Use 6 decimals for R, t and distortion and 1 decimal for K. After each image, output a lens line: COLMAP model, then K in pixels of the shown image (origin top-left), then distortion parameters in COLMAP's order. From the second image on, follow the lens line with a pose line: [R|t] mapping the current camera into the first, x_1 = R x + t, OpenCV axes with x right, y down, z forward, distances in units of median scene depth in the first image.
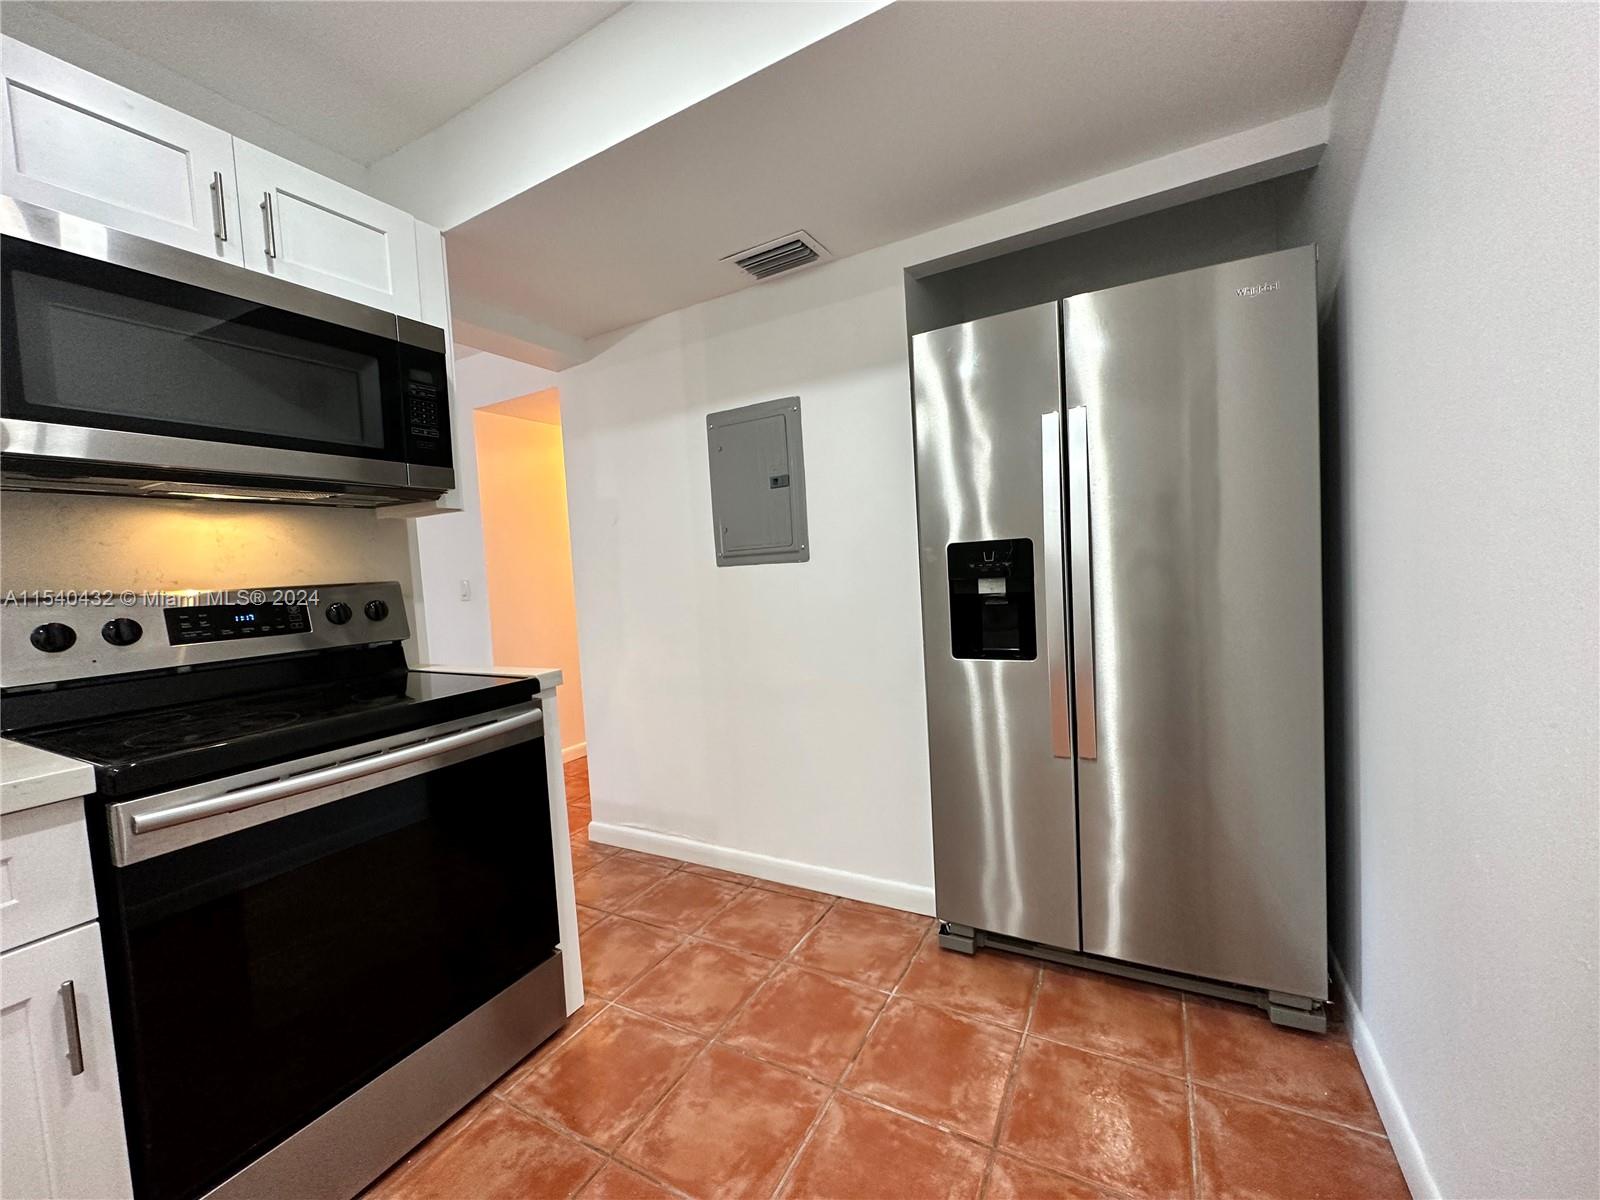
lens RADIAL K [[636.1, 0, 810.0], [0, 636.1, 599.7], [0, 0, 1]] dist [-0.003353, 0.000940]
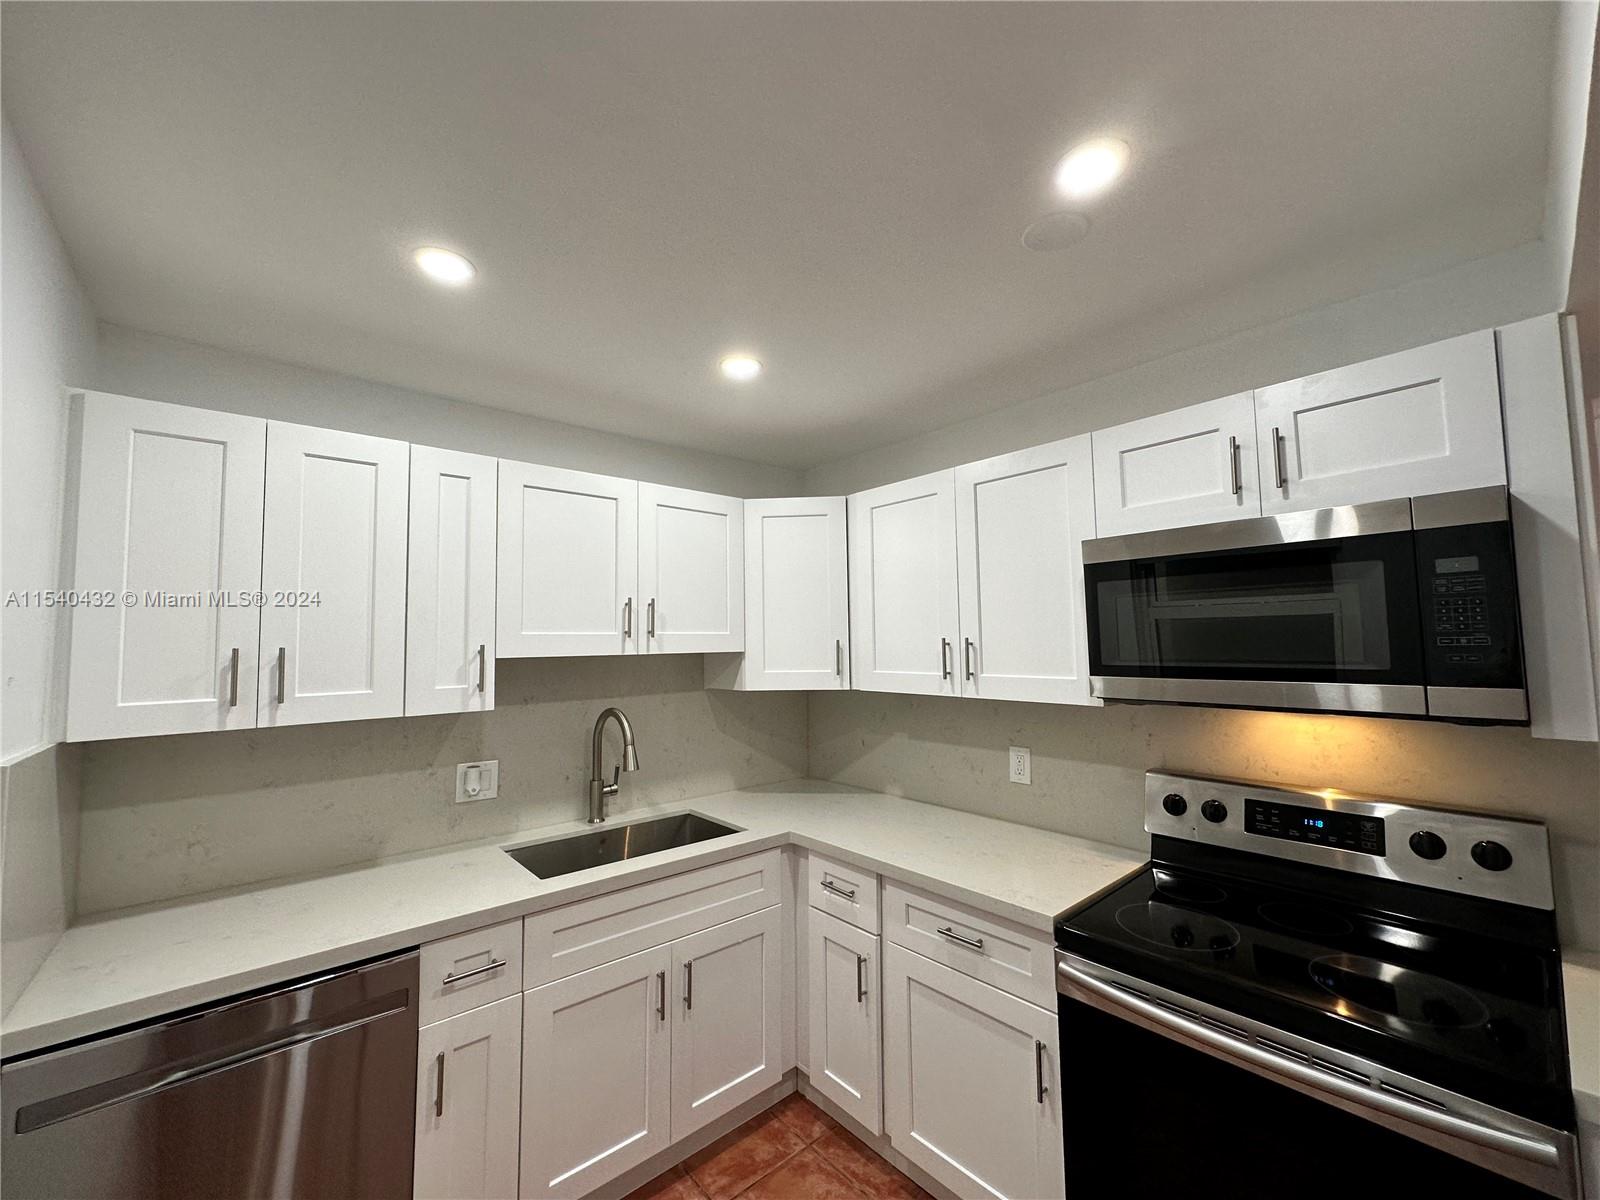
lens RADIAL K [[636.1, 0, 799.0], [0, 636.1, 600.8], [0, 0, 1]] dist [-0.003353, 0.000940]
pose [[-0.348407, -0.003570, -0.937336, 0.366763], [-0.016243, 0.999866, 0.002230, -0.330511], [0.937202, 0.016002, -0.348419, 0.603845]]
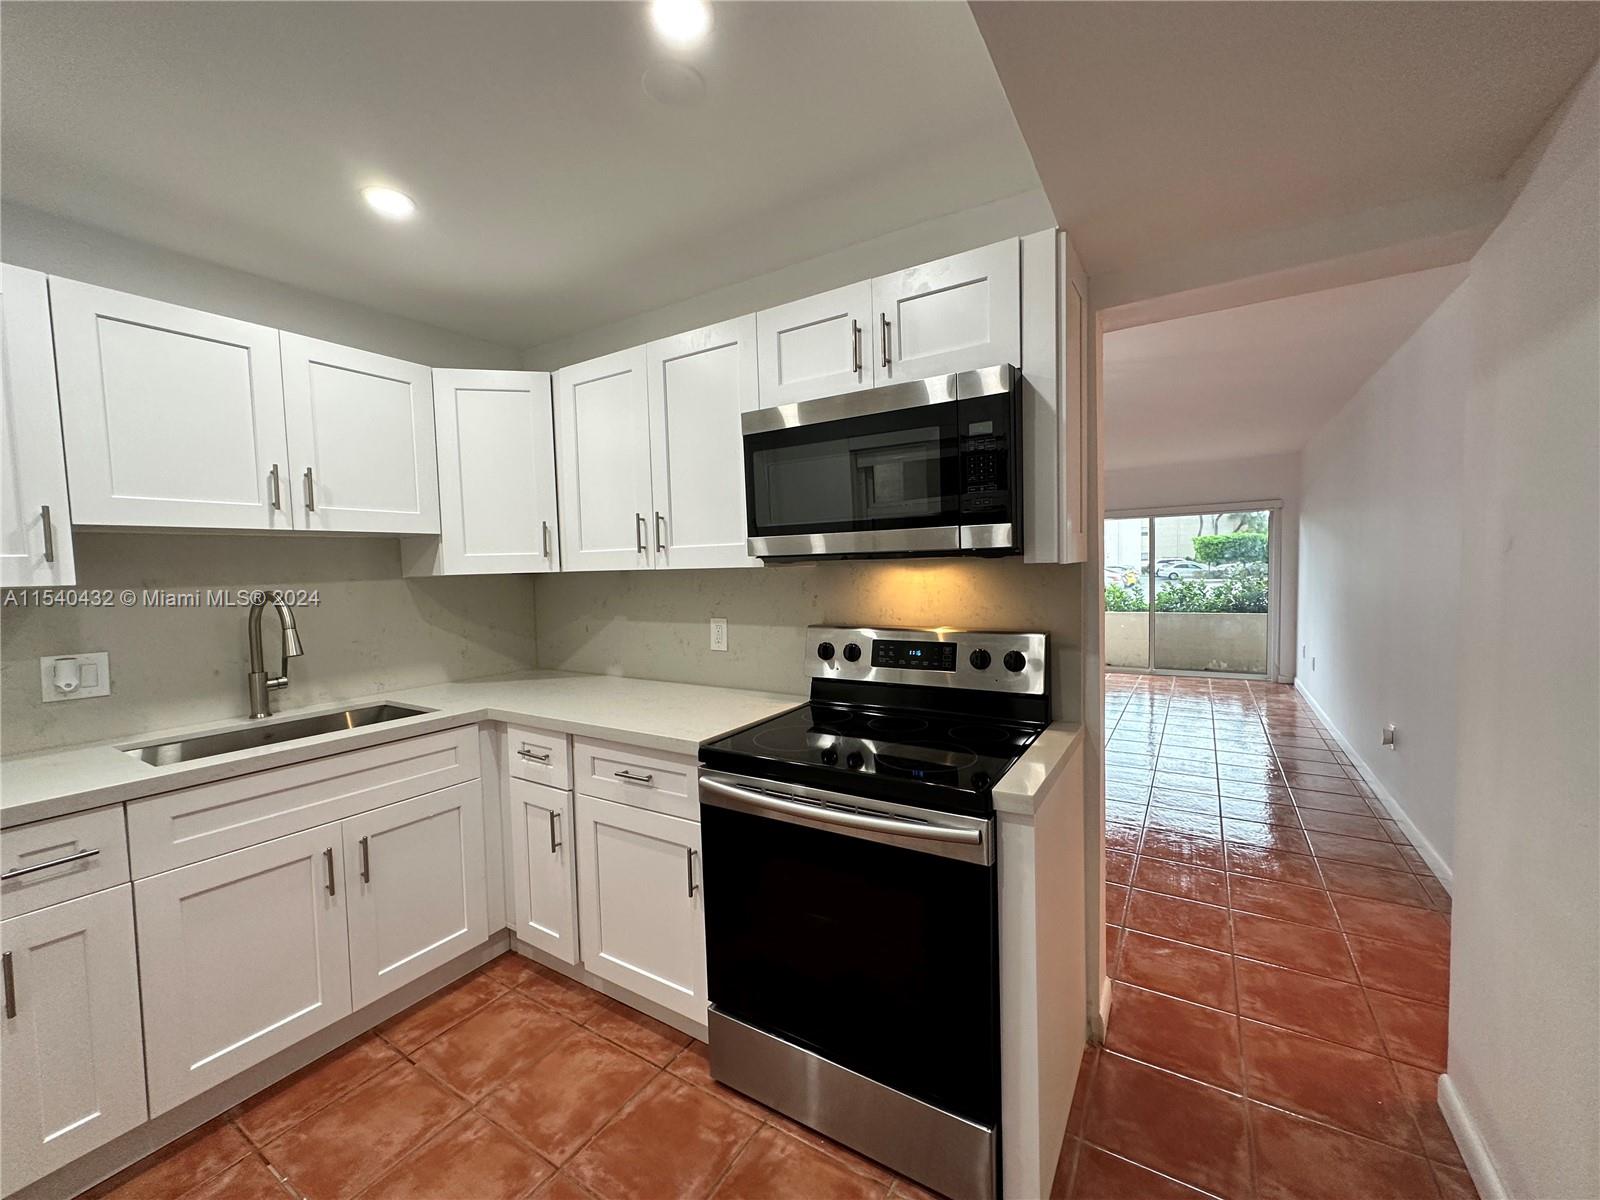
lens RADIAL K [[636.1, 0, 799.1], [0, 636.1, 600.4], [0, 0, 1]] dist [-0.003353, 0.000940]
pose [[-0.057508, 0.110114, -0.992254, 0.384554], [-0.022715, 0.993497, 0.111569, -0.220588], [0.998087, 0.028956, -0.054633, 0.875703]]
